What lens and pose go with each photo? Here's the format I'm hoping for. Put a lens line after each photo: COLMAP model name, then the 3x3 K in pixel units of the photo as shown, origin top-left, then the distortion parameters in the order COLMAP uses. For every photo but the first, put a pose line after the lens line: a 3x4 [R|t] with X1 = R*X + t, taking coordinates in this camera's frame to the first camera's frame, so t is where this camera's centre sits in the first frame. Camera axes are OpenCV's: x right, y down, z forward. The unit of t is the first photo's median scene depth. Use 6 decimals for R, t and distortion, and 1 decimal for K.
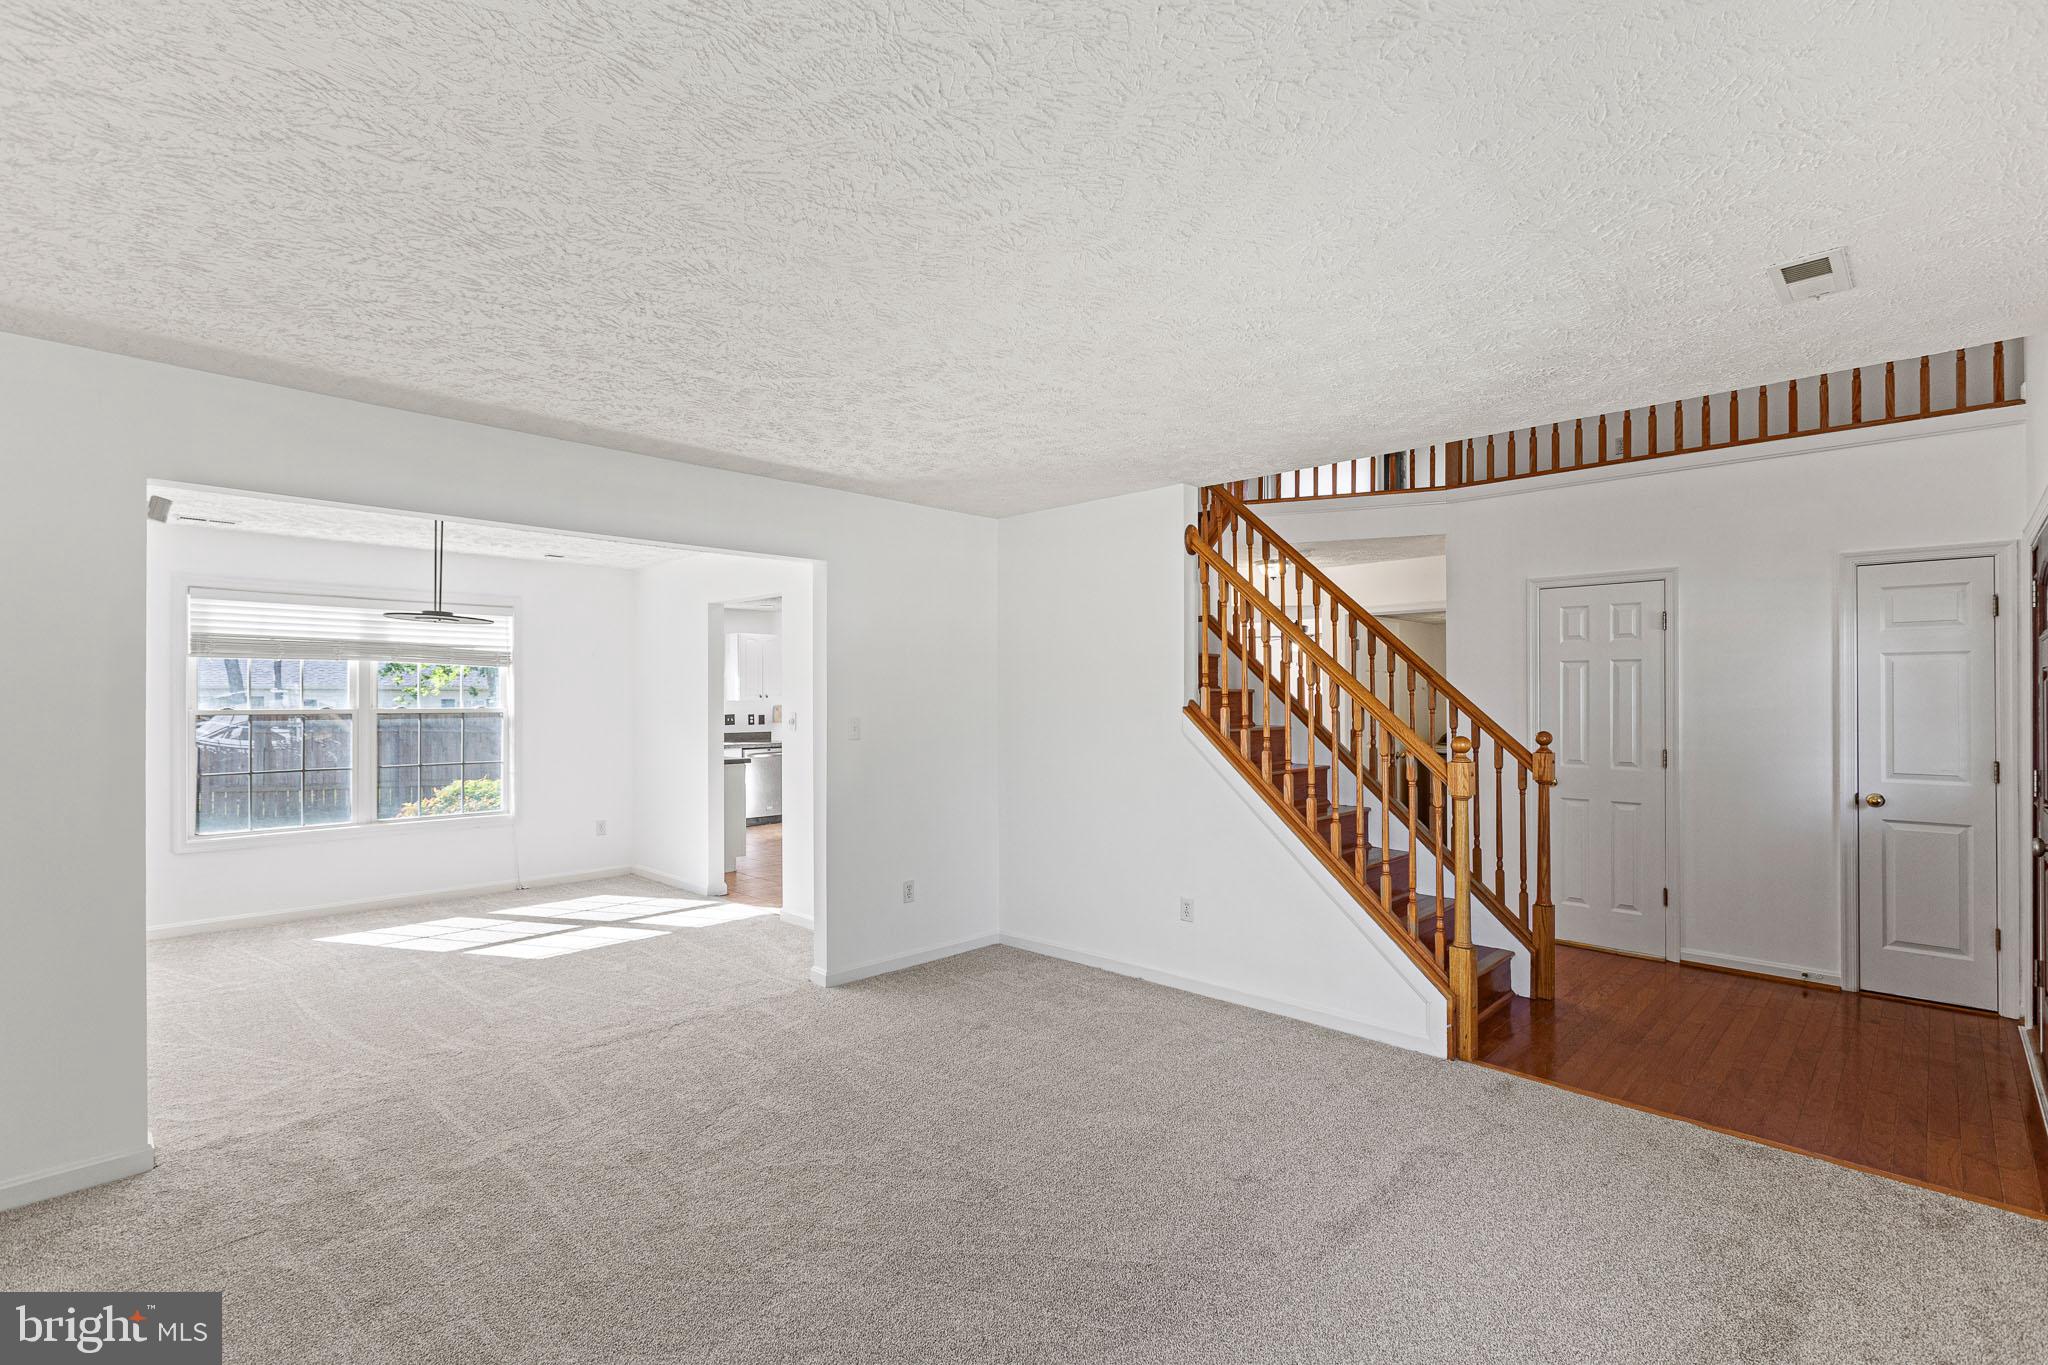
lens RADIAL K [[918.0, 0, 1023.3], [0, 918.0, 698.5], [0, 0, 1]] dist [0.000997, -0.001079]
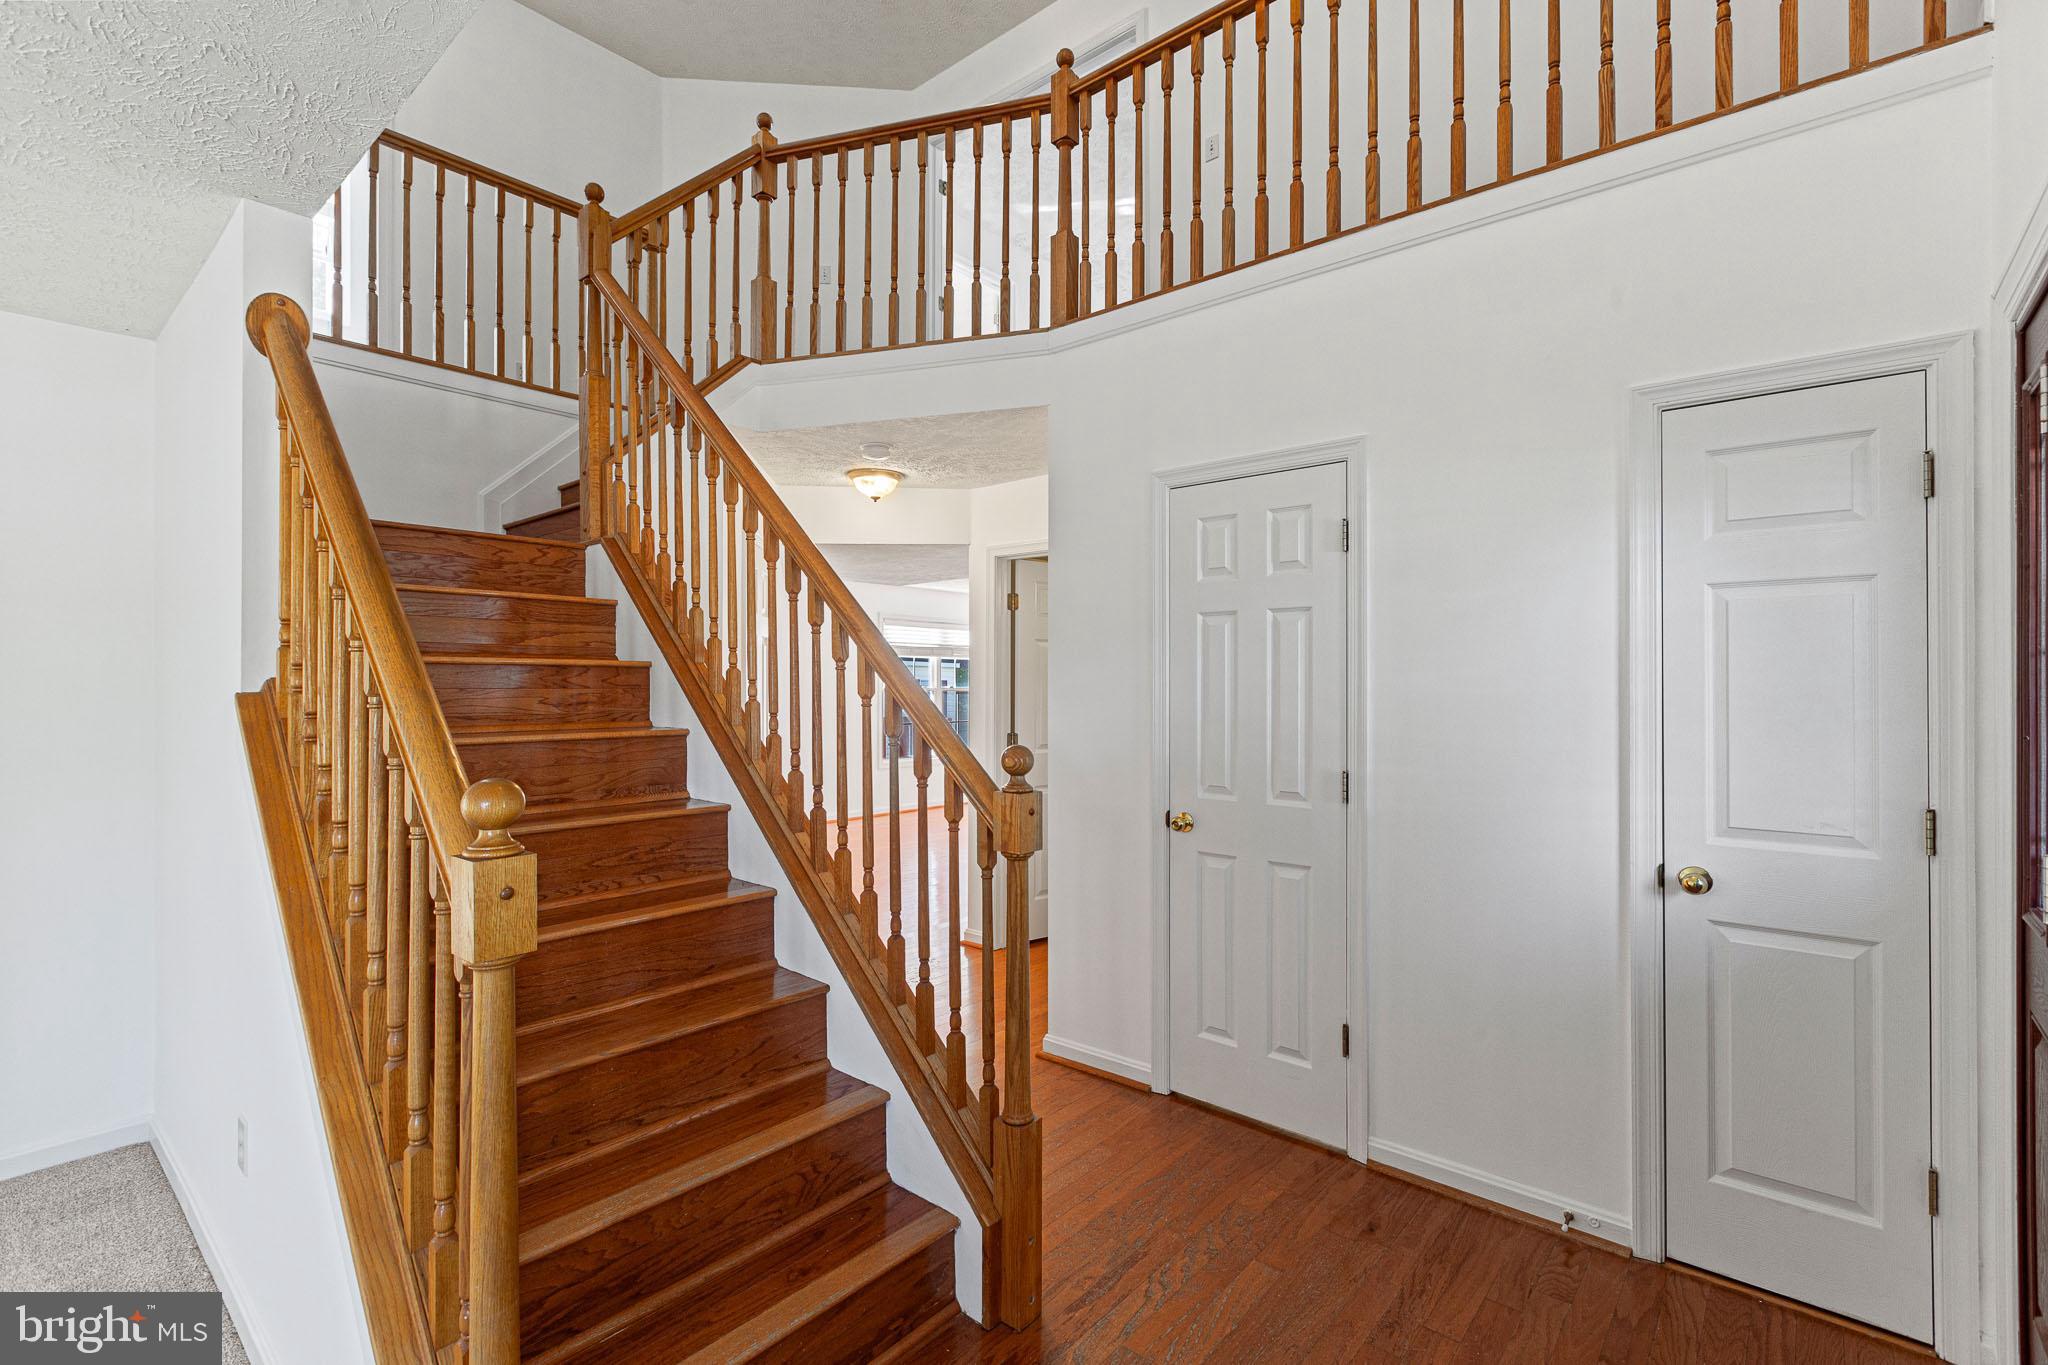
lens RADIAL K [[918.0, 0, 1021.3], [0, 918.0, 685.7], [0, 0, 1]] dist [0.000997, -0.001079]
pose [[0.997536, -0.000445, 0.070156, 0.527369], [0.000328, 0.999999, 0.001677, 0.004566], [-0.070156, -0.001650, 0.997535, 0.527815]]
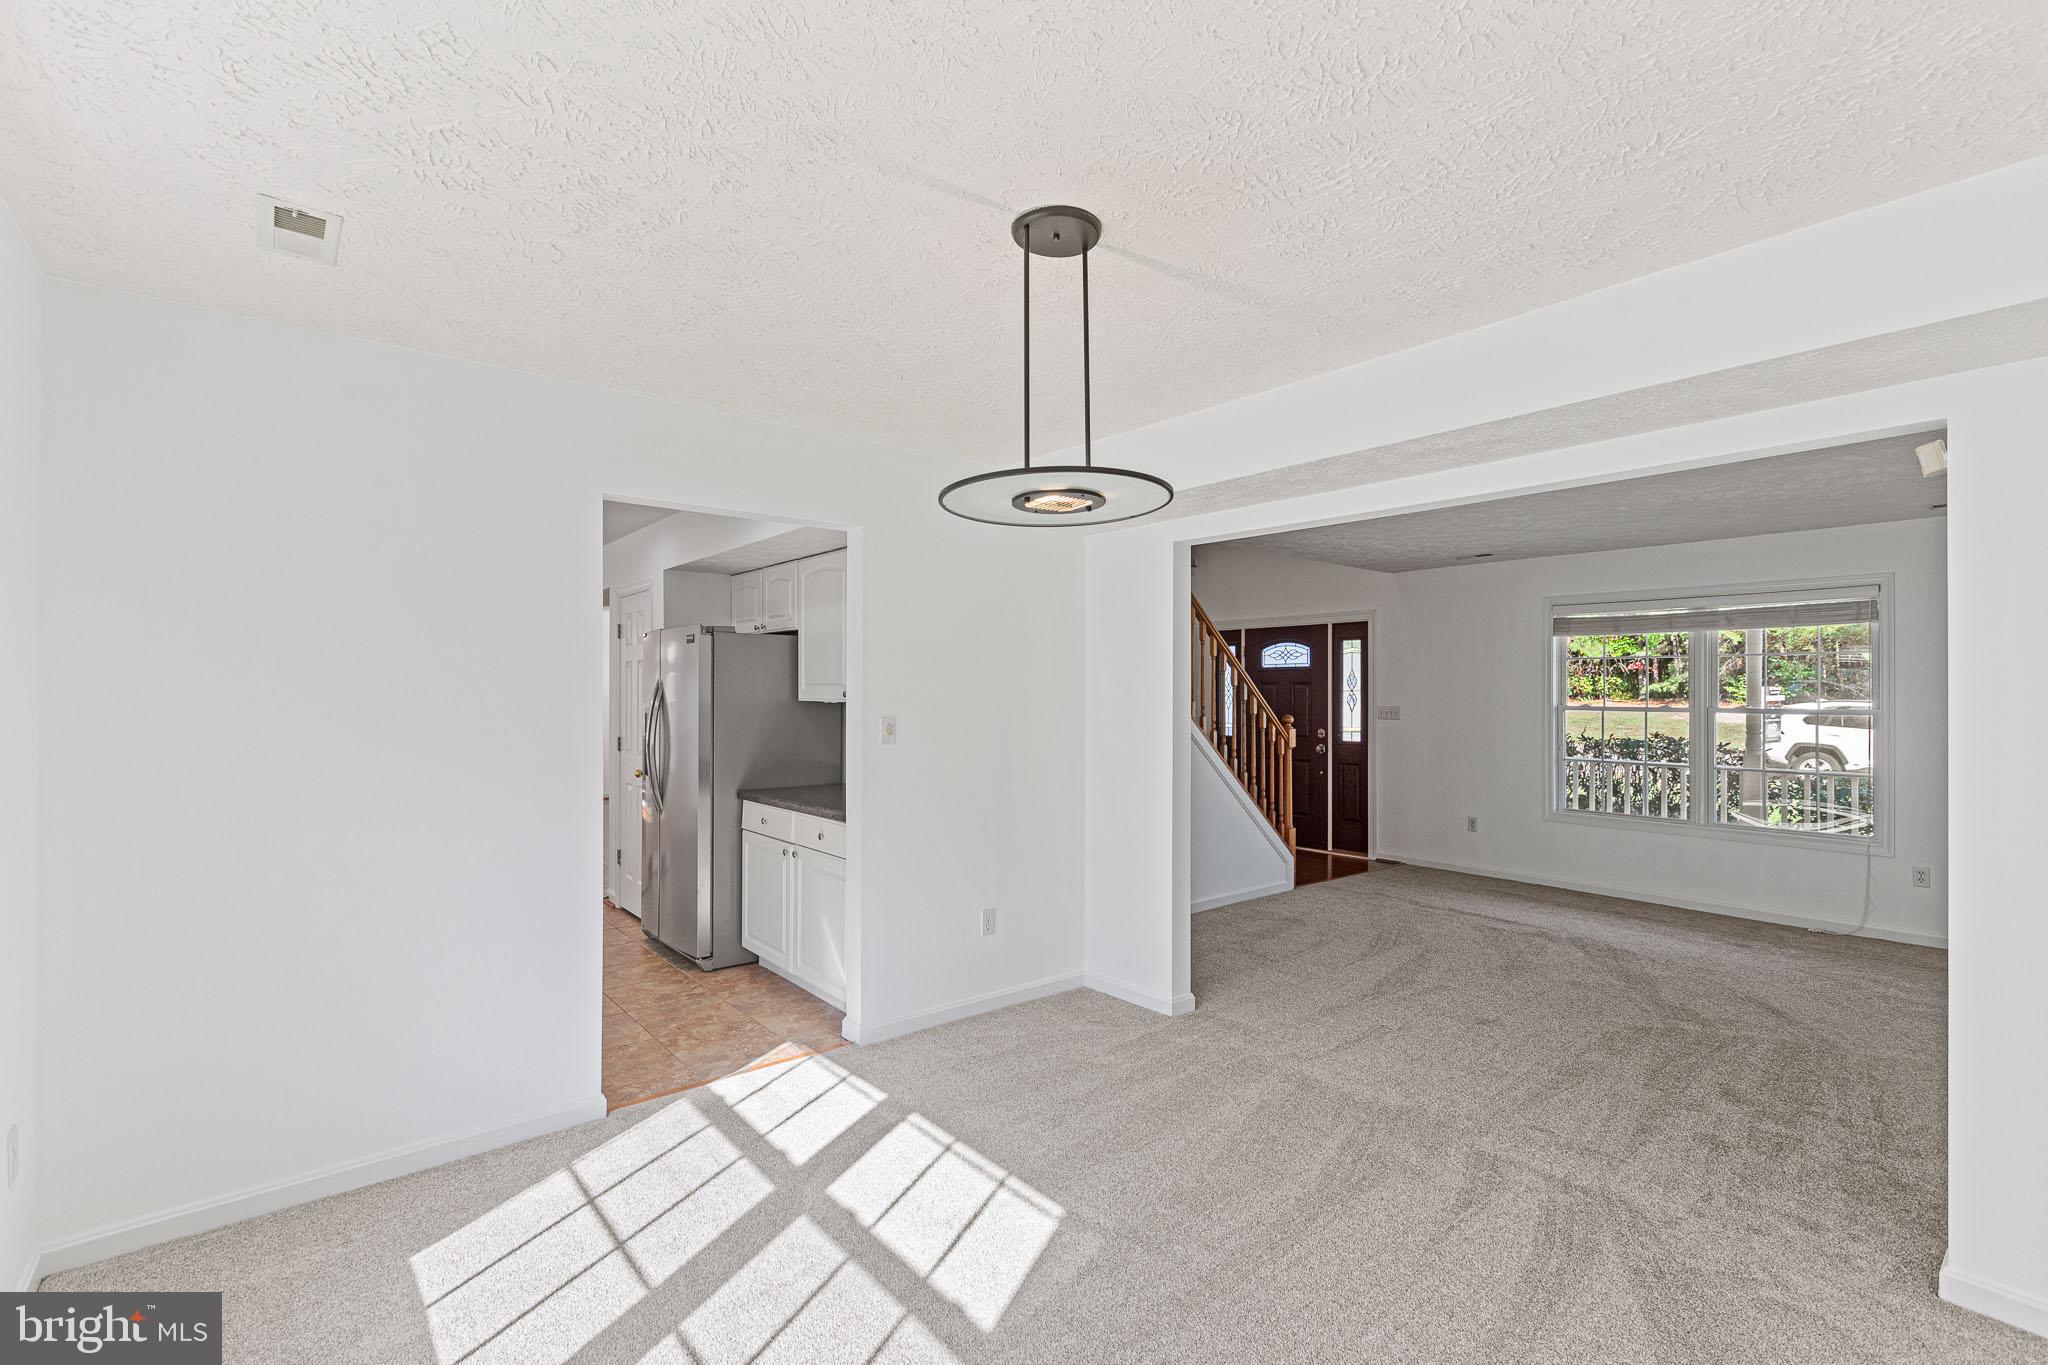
lens RADIAL K [[918.0, 0, 1015.4], [0, 918.0, 686.6], [0, 0, 1]] dist [0.000997, -0.001079]
pose [[0.111712, 0.003906, 0.993733, -1.177292], [-0.004337, 0.999985, -0.003443, -0.008640], [-0.993731, -0.003925, 0.111727, 1.092302]]
